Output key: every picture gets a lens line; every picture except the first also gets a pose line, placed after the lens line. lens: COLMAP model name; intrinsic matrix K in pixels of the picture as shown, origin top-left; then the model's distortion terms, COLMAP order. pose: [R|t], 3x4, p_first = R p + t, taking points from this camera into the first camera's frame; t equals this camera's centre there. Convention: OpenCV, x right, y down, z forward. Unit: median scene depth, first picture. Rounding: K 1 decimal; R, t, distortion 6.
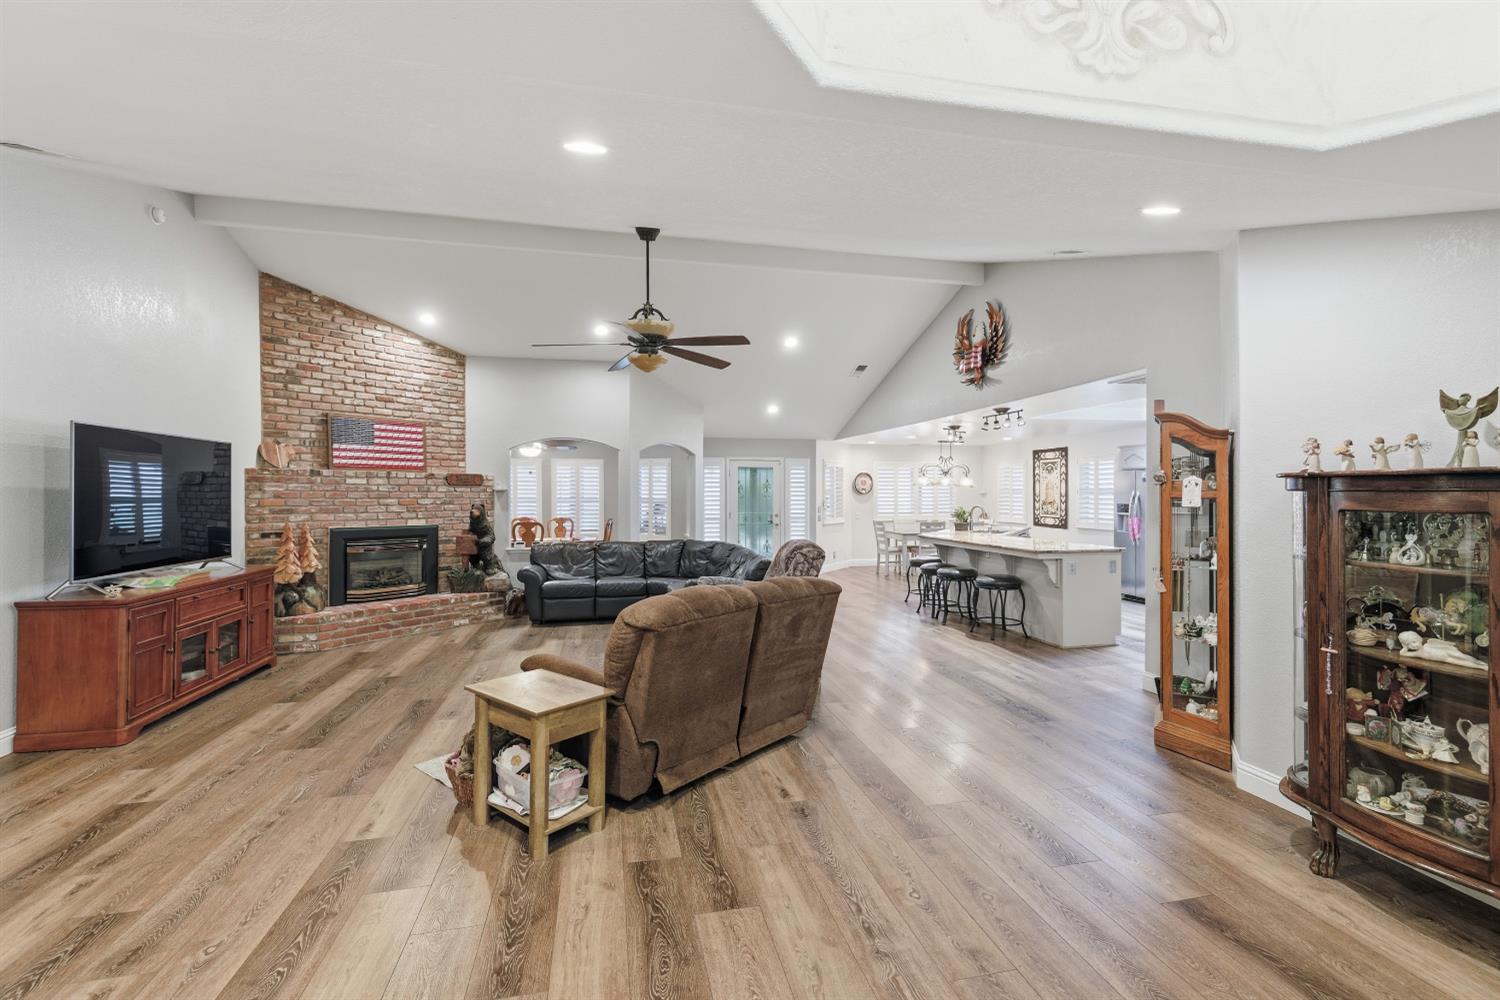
lens RADIAL K [[630.1, 0, 716.8], [0, 630.1, 496.1], [0, 0, 1]] dist [0.009103, -0.000085]
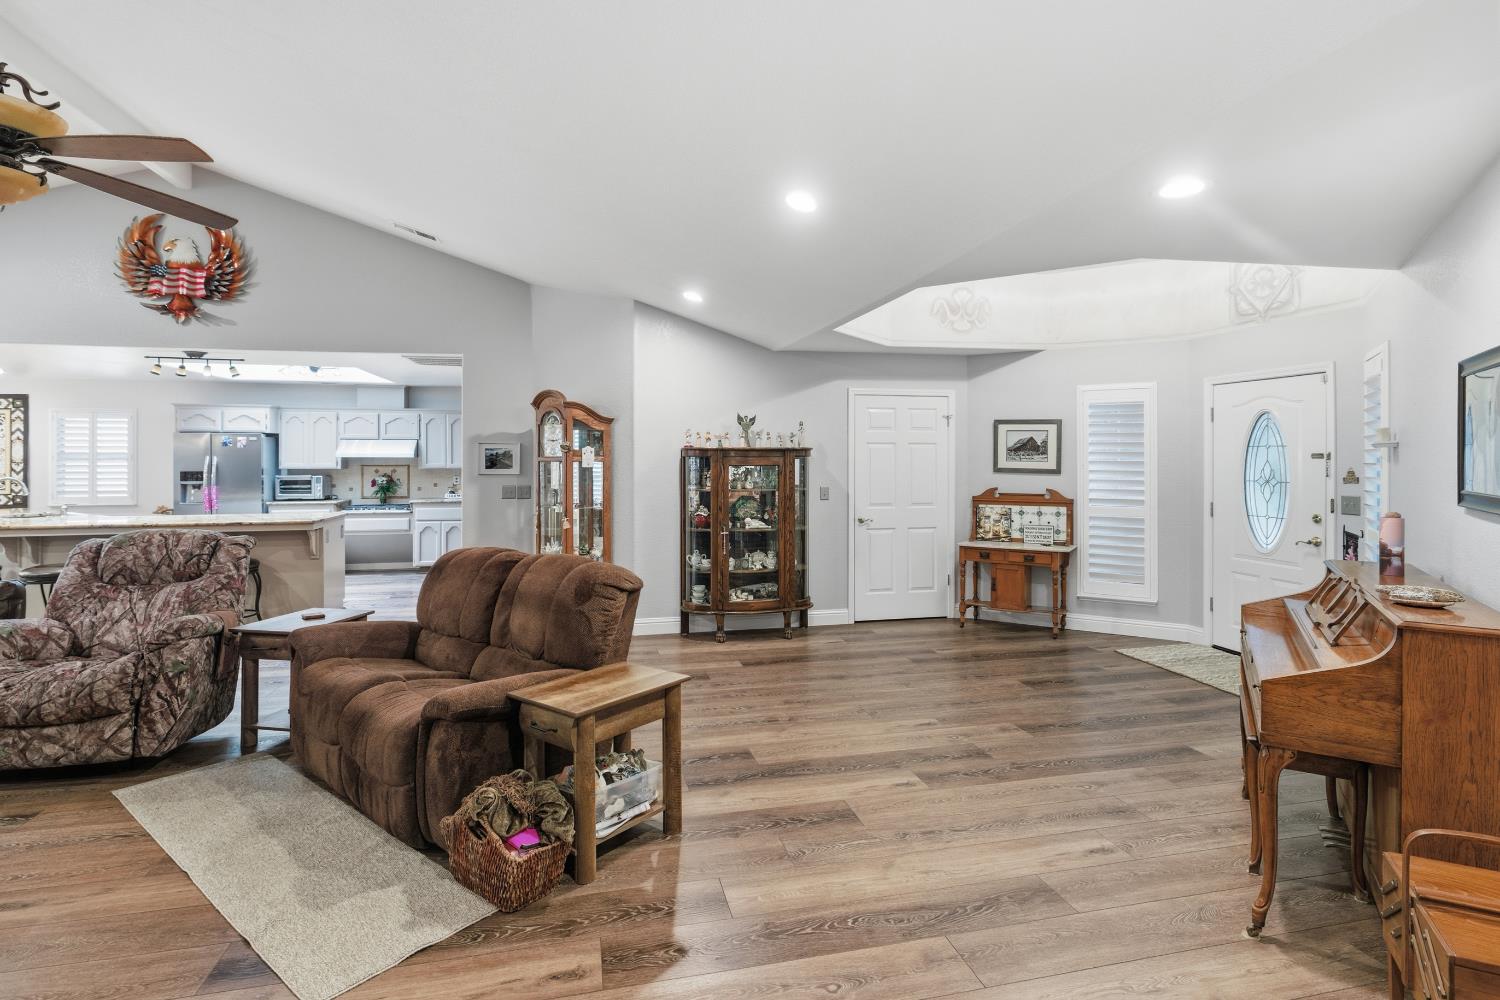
lens RADIAL K [[766.2, 0, 752.1], [0, 766.2, 457.1], [0, 0, 1]] dist [-0.000115, 0.000045]
pose [[-0.021898, 0.003975, 0.999752, -0.559378], [0.004792, 0.999981, -0.003871, 0.000808], [-0.999749, 0.004706, -0.021917, 0.344902]]
